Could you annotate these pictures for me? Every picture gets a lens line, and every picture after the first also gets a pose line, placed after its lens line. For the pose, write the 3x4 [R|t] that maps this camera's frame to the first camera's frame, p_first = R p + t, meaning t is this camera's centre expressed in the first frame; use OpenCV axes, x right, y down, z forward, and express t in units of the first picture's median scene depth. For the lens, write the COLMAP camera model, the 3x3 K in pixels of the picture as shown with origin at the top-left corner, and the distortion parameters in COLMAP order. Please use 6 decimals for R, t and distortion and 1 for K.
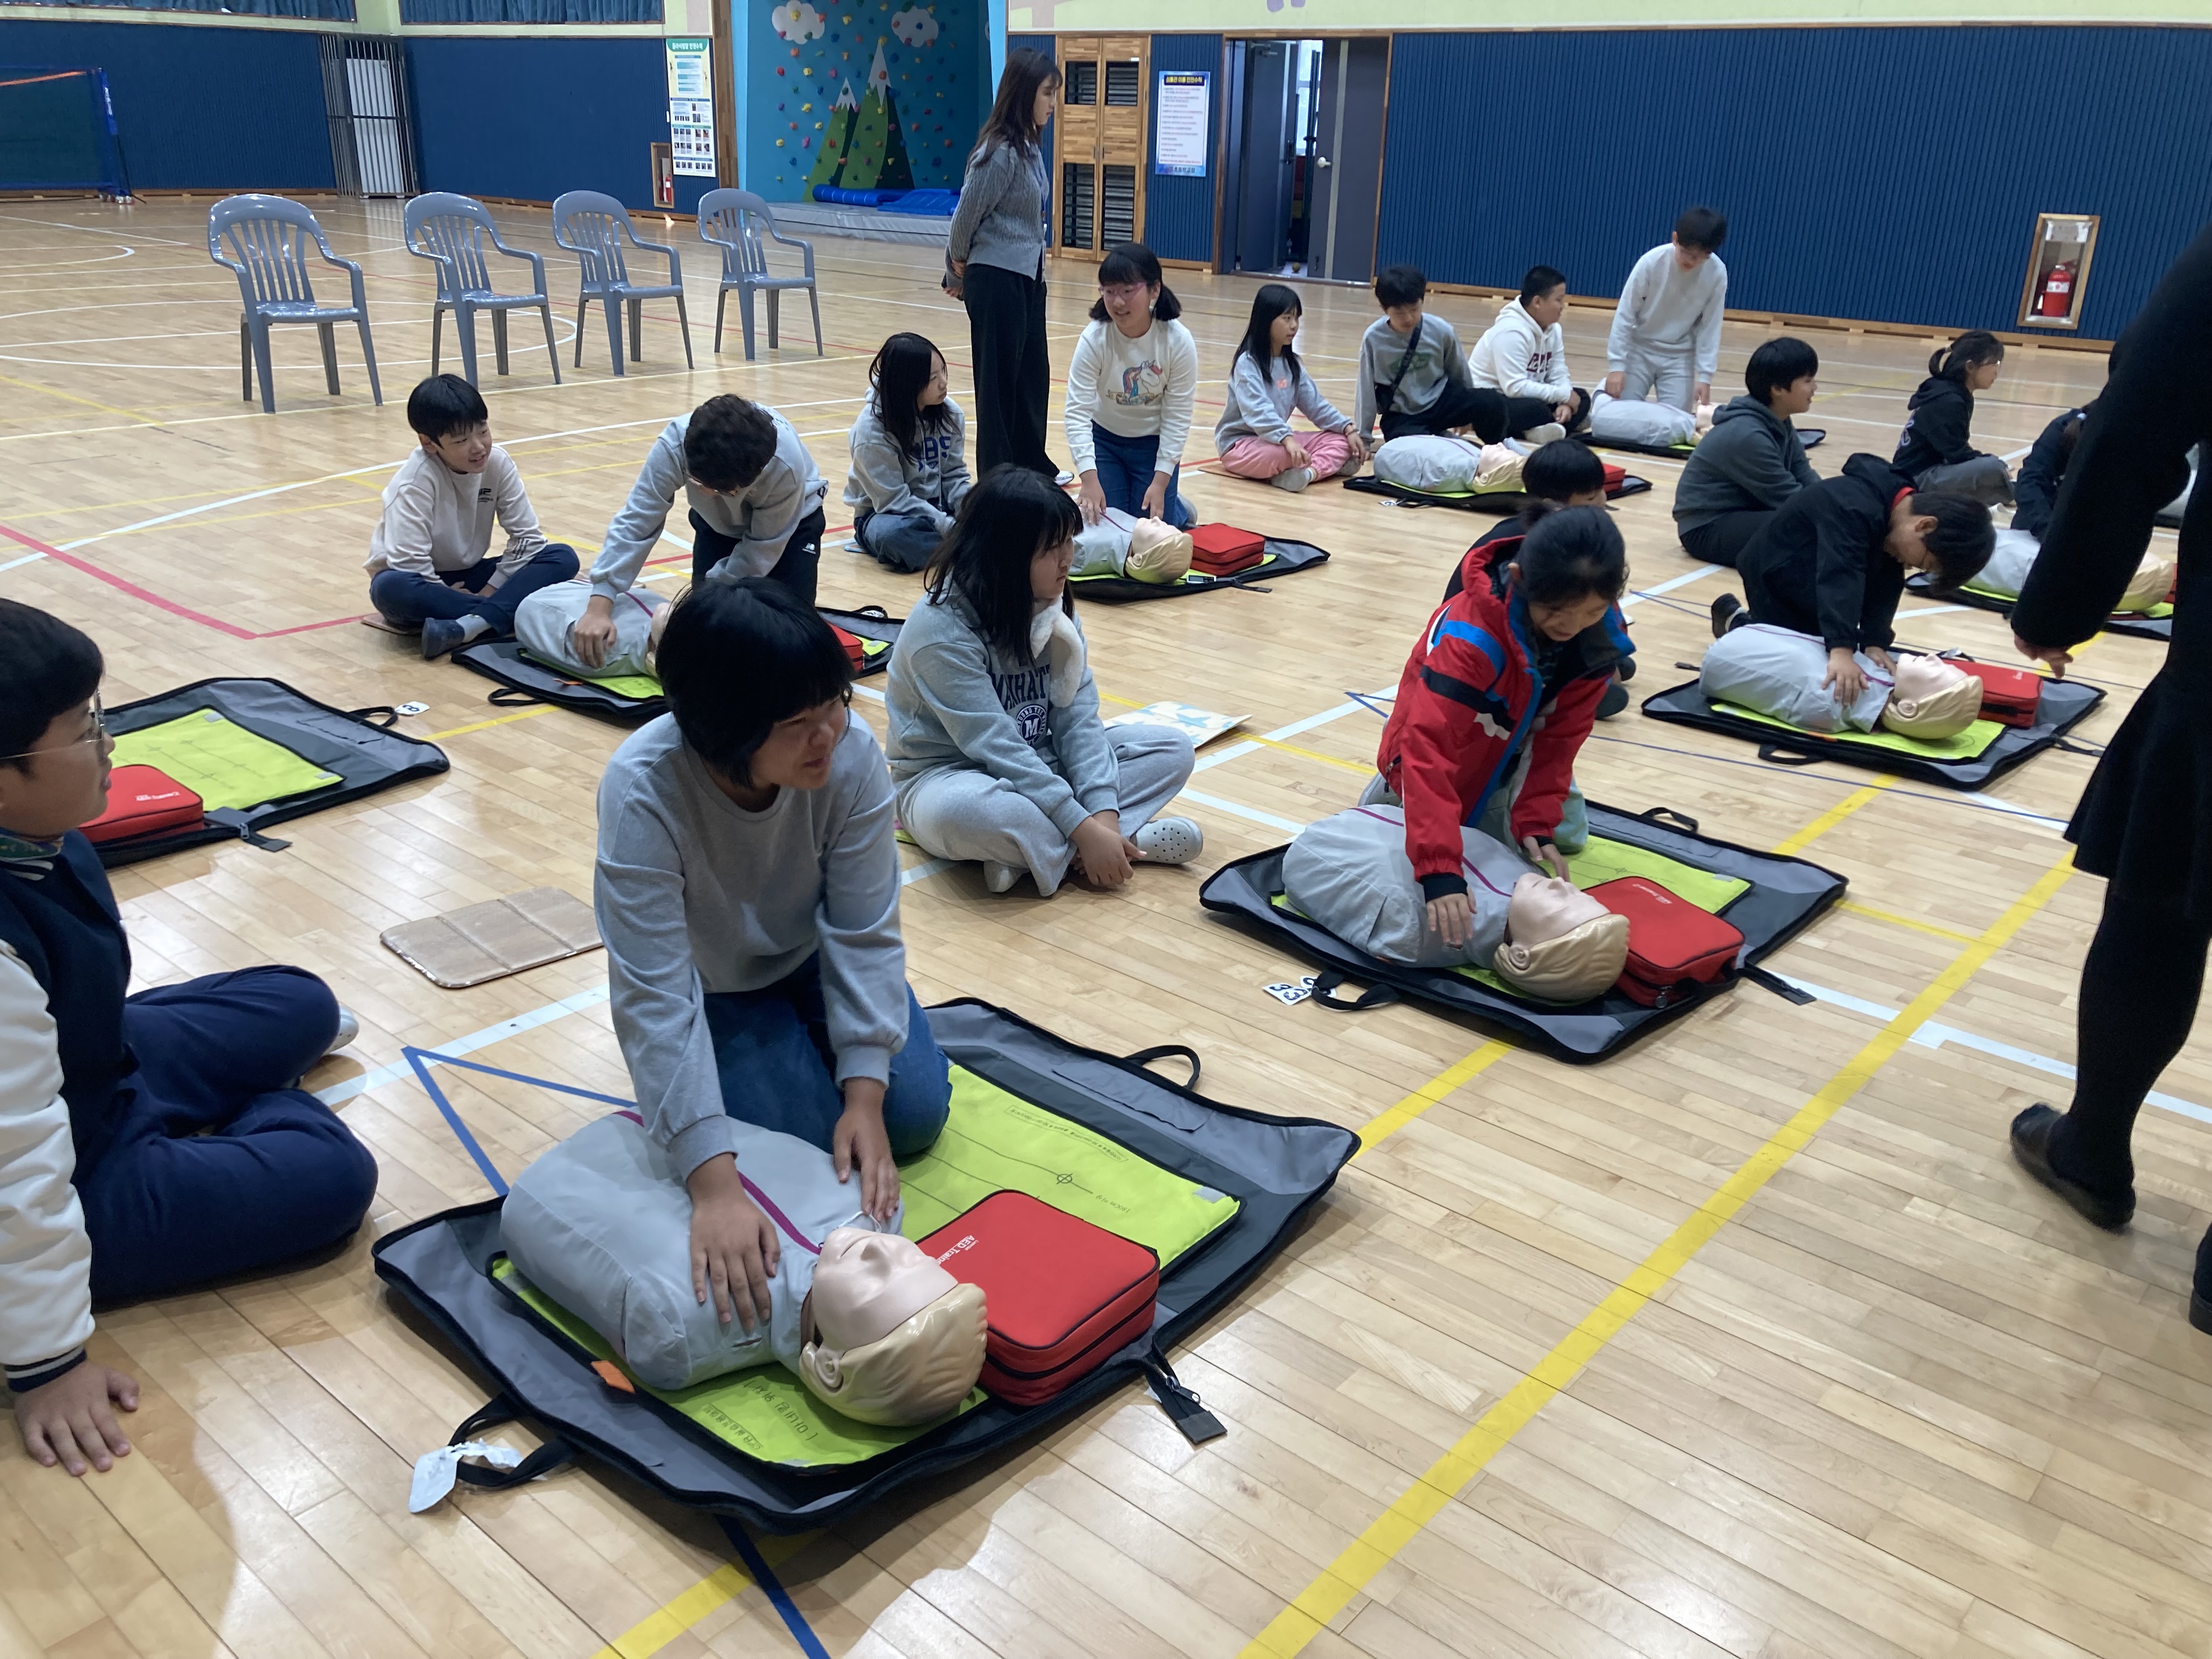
lens RADIAL K [[1839.9, 0, 1106.0], [0, 1839.9, 829.5], [0, 0, 1]] dist [-0.011773, 0.058929]
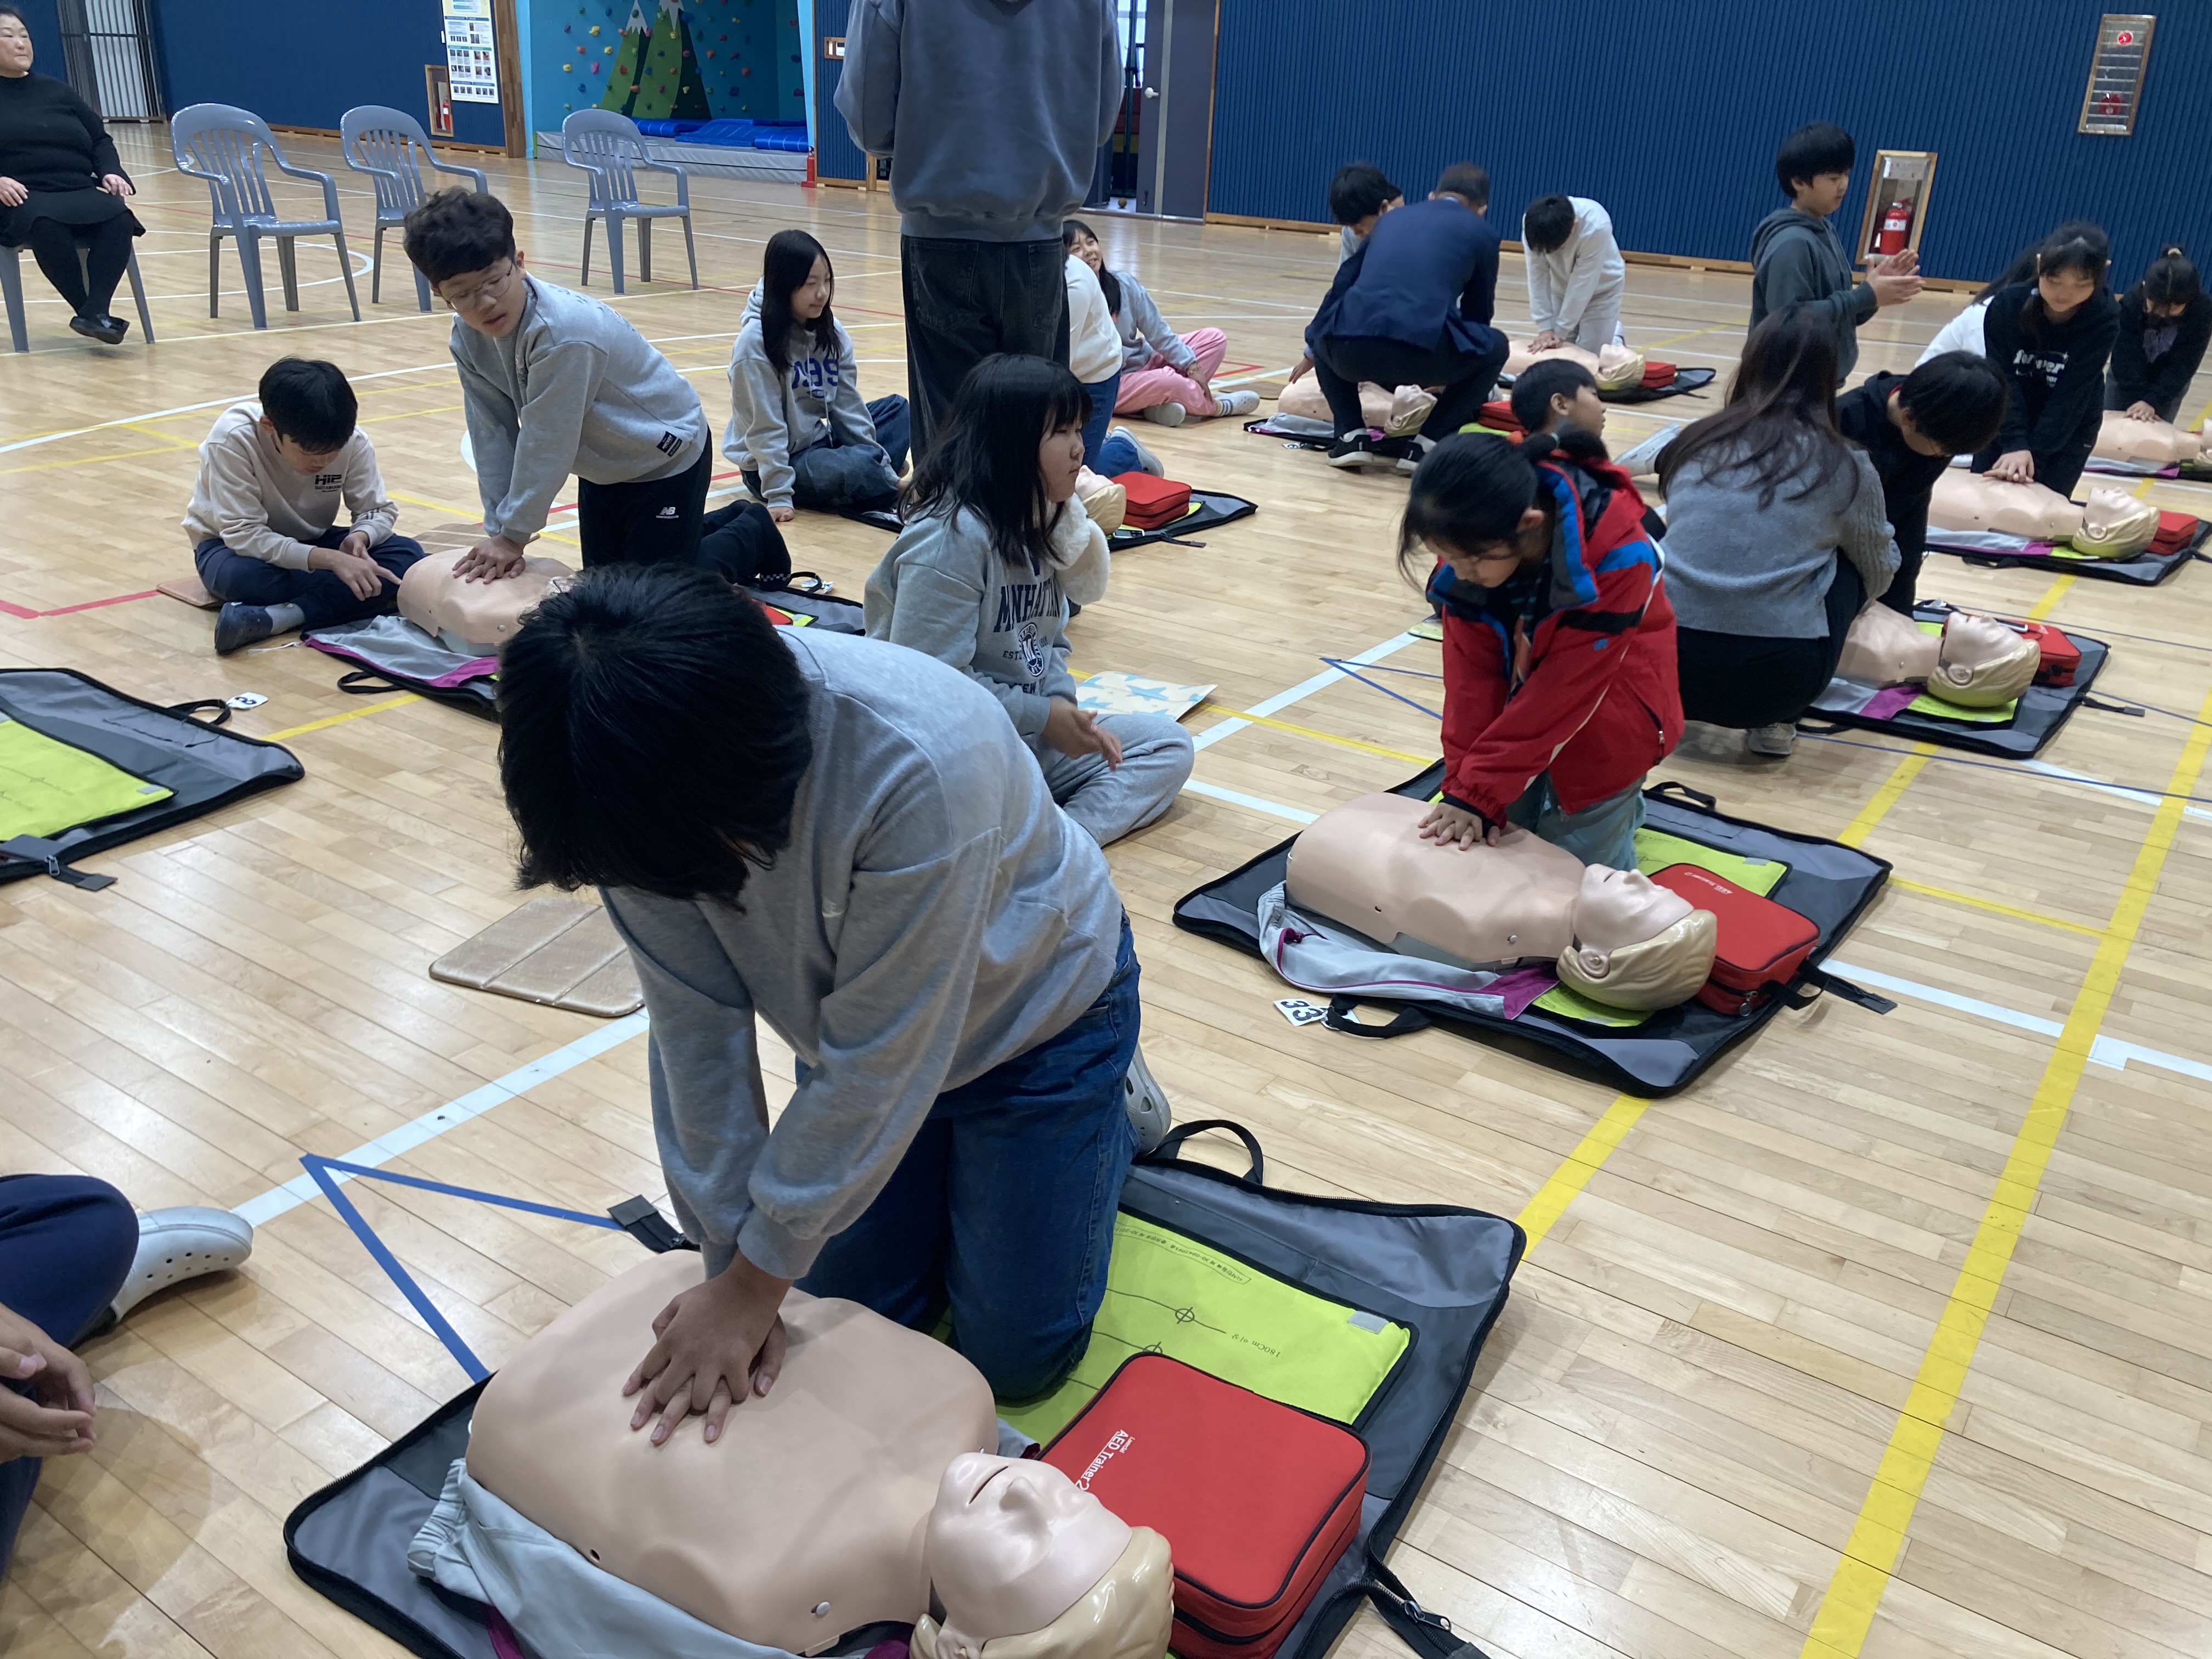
lens RADIAL K [[1839.9, 0, 1106.0], [0, 1839.9, 829.5], [0, 0, 1]] dist [-0.011773, 0.058929]
pose [[0.994147, -0.029425, 0.103947, -0.080284], [0.026373, 0.999183, 0.030610, -0.023867], [-0.104763, -0.027690, 0.994112, 0.127548]]
